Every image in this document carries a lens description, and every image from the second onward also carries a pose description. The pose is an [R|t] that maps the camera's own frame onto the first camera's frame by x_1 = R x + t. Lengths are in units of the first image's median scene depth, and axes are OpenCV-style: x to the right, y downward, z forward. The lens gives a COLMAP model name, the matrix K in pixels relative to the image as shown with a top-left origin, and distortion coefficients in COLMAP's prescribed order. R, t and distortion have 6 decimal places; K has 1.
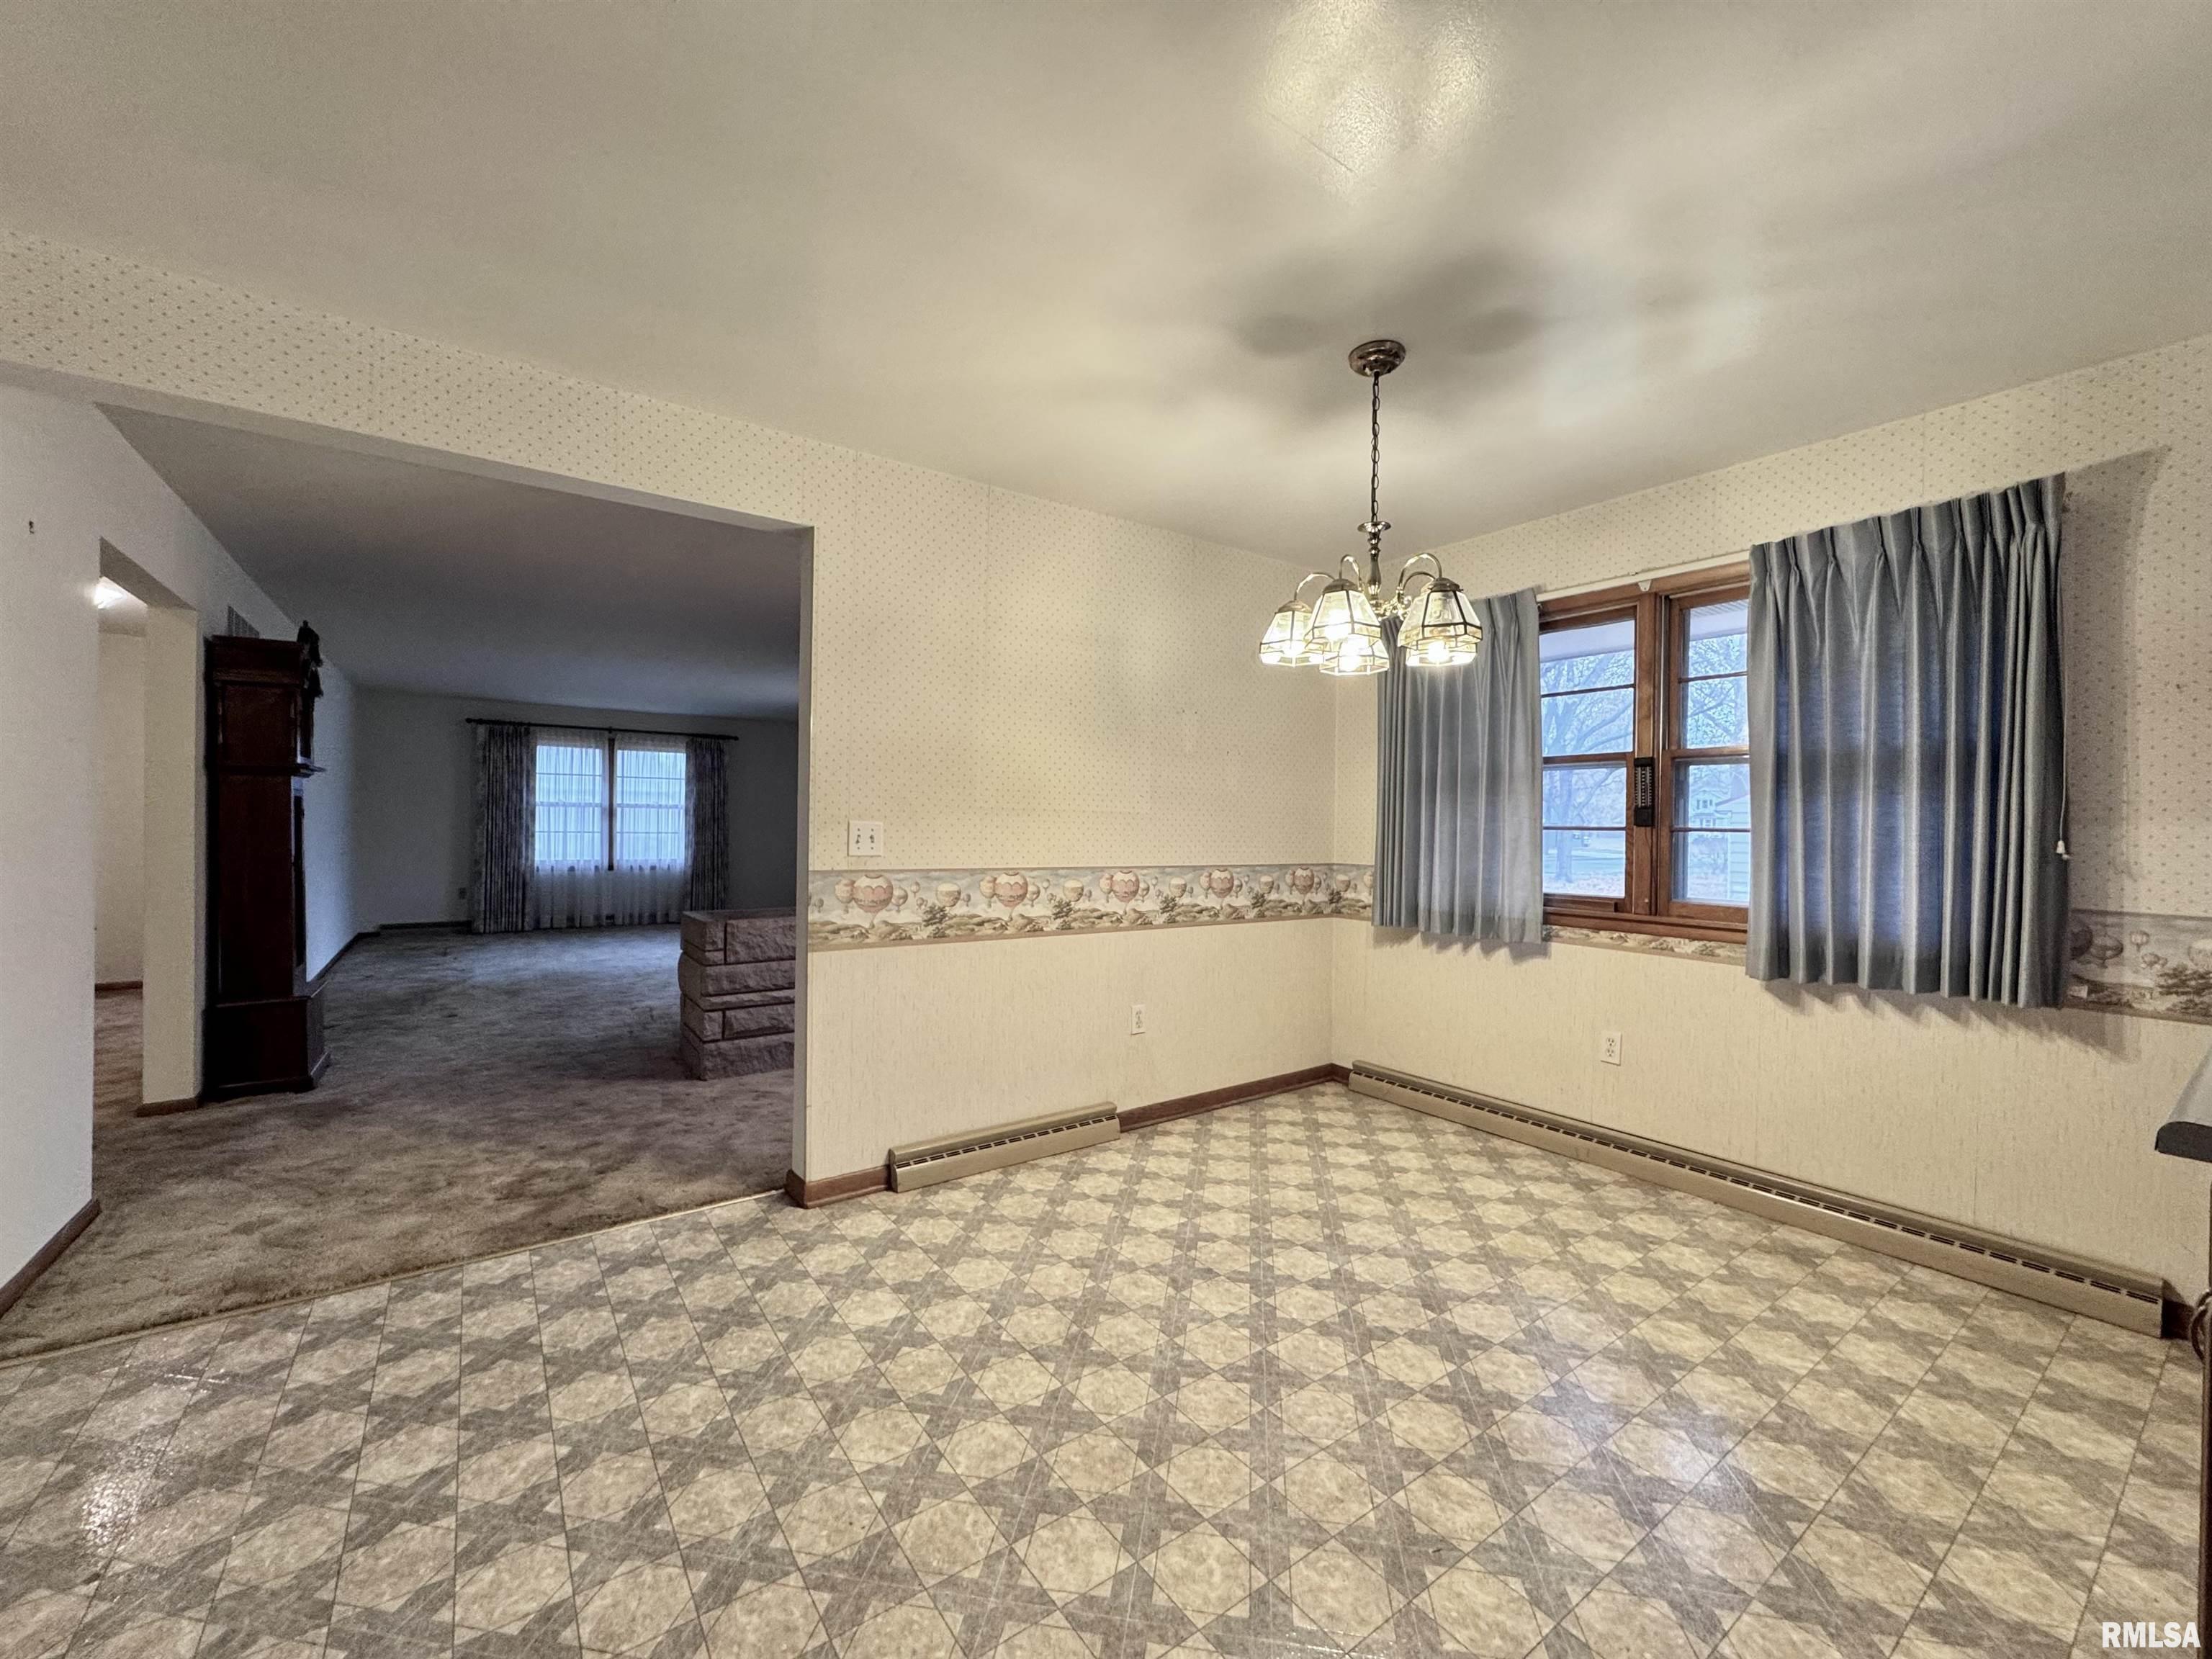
lens RADIAL K [[881.4, 0, 1105.0], [0, 881.4, 829.0], [0, 0, 1]] dist [-0.002796, 0.000069]
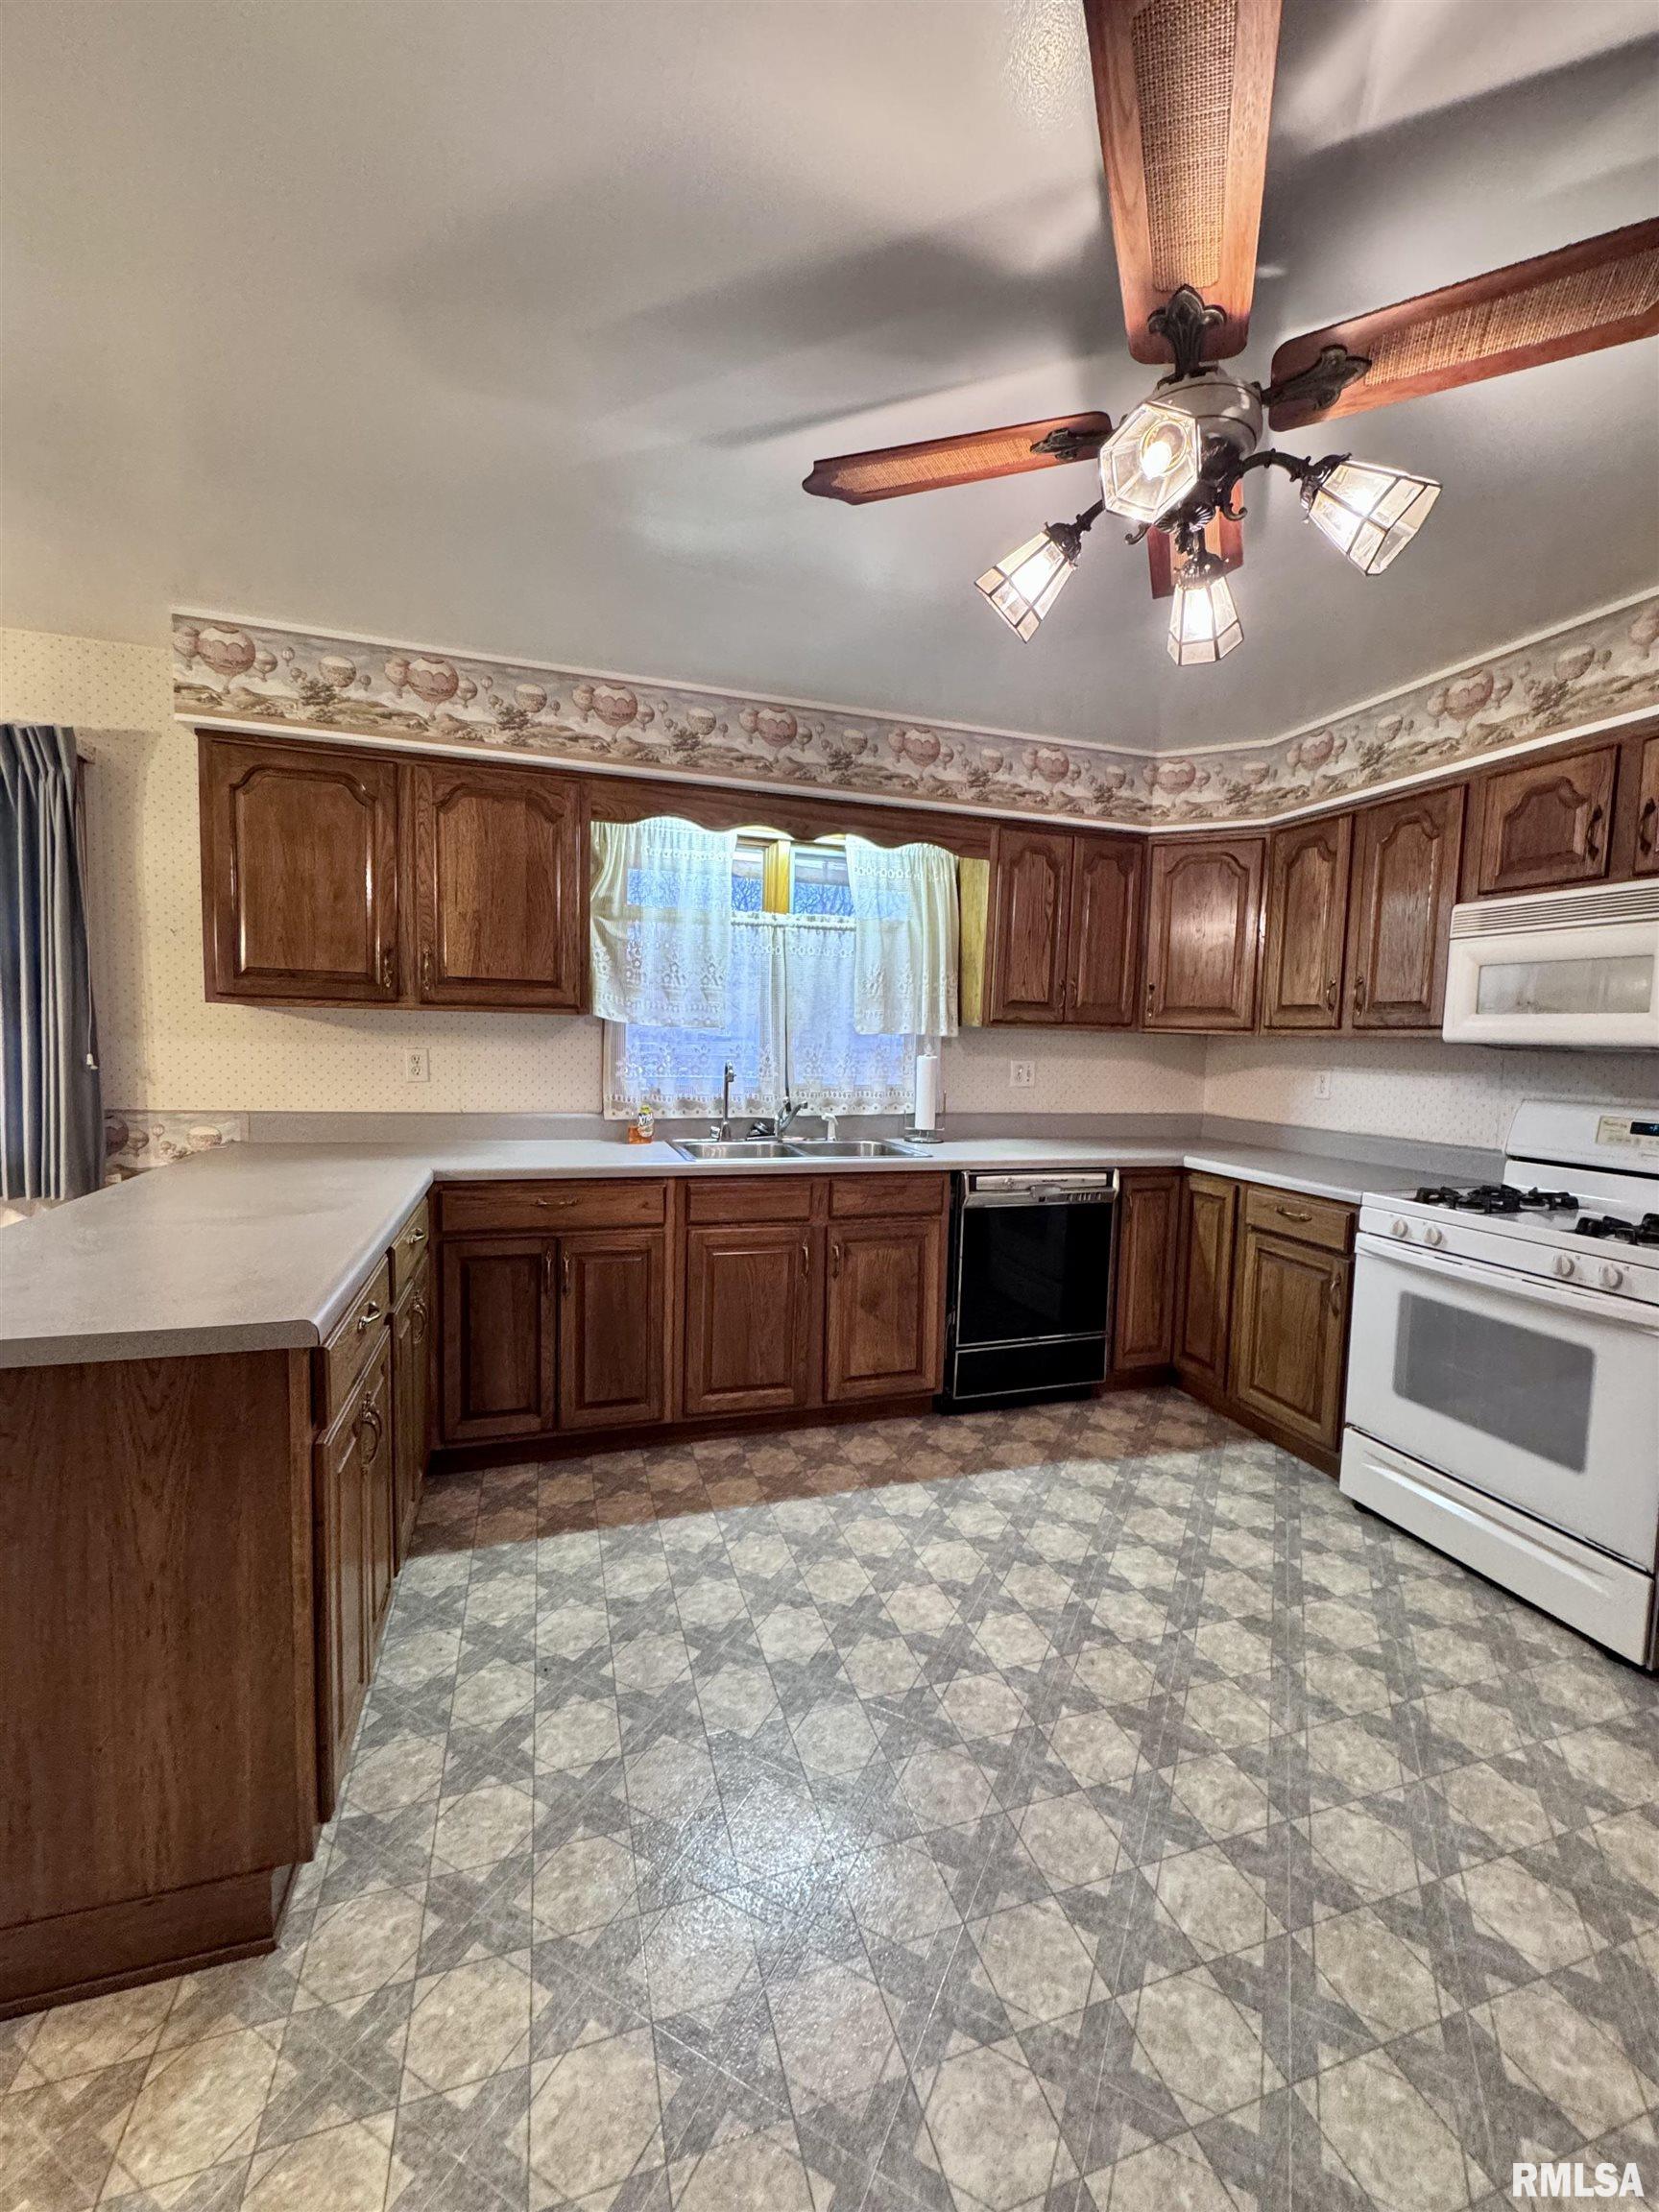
lens RADIAL K [[881.4, 0, 830.6], [0, 881.4, 1104.4], [0, 0, 1]] dist [-0.002796, 0.000069]
pose [[0.301840, -0.078981, 0.950081, 0.201603], [-0.020231, 0.995807, 0.089210, -0.032077], [-0.953144, -0.046148, 0.298977, -0.213251]]
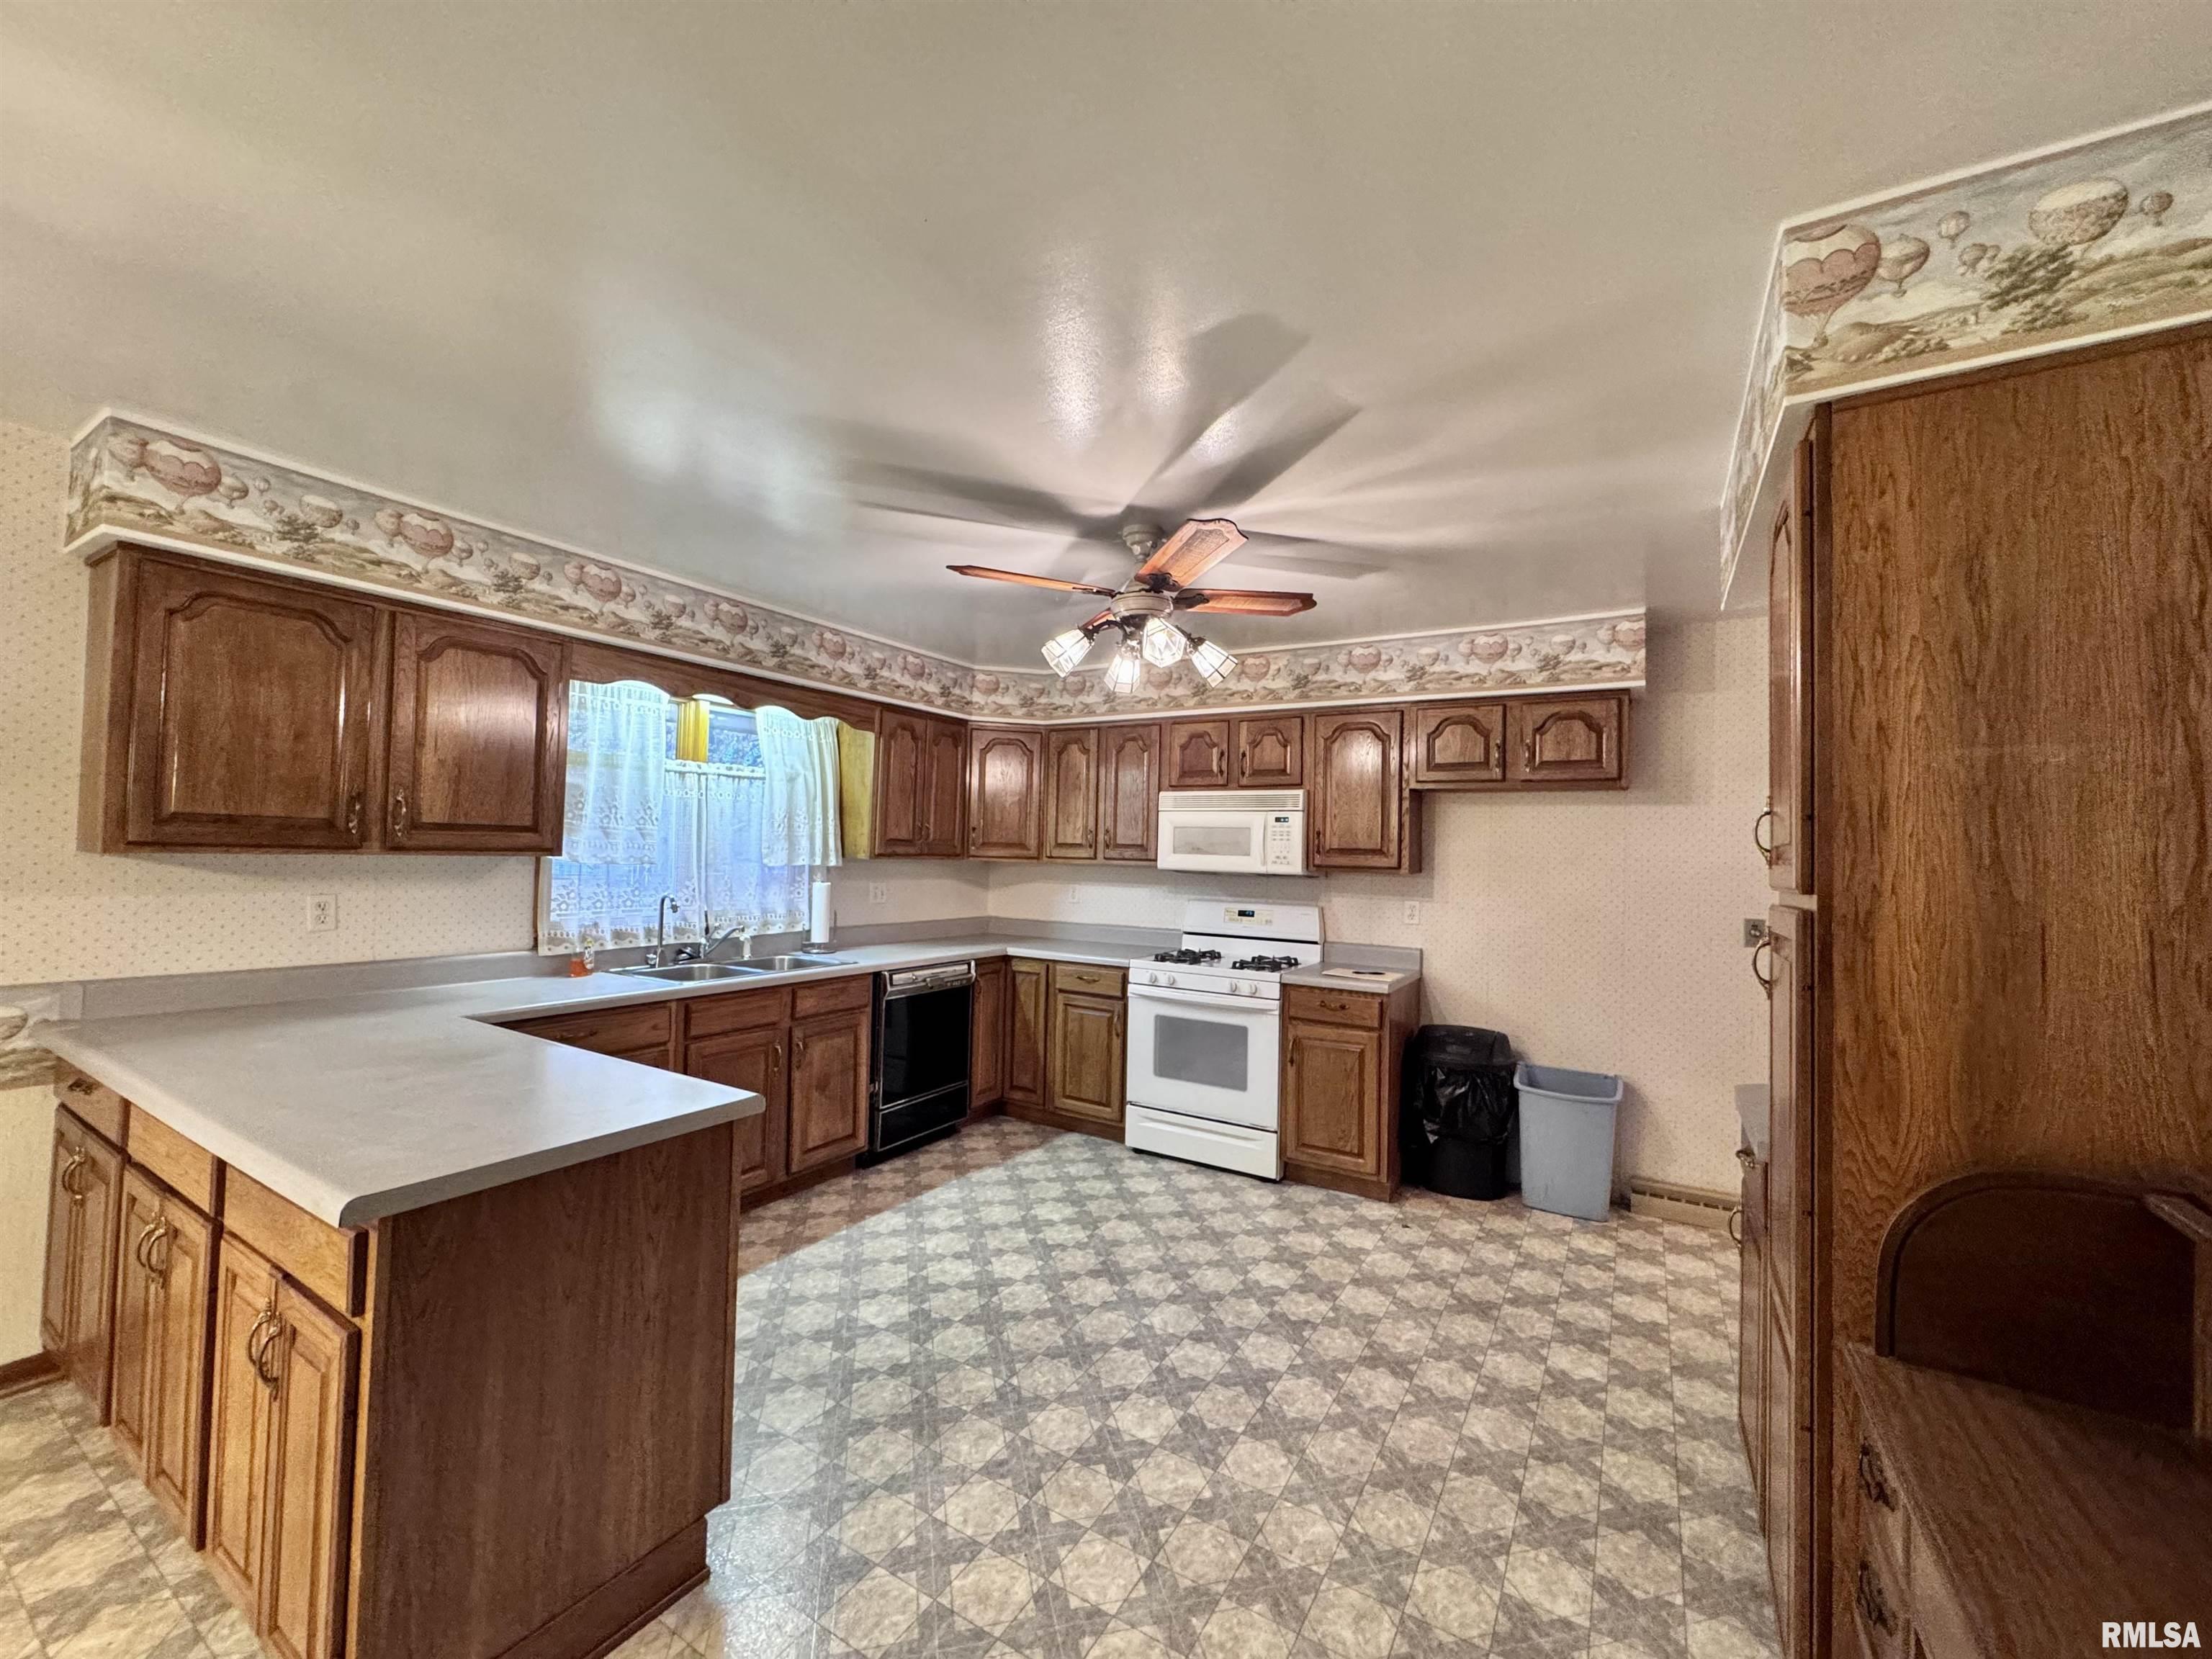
lens RADIAL K [[881.4, 0, 1105.0], [0, 881.4, 829.0], [0, 0, 1]] dist [-0.002796, 0.000069]
pose [[-0.392006, 0.001825, 0.919961, -0.140156], [-0.026860, 0.999549, -0.013428, -0.073456], [-0.919570, -0.029974, -0.391780, 0.146554]]
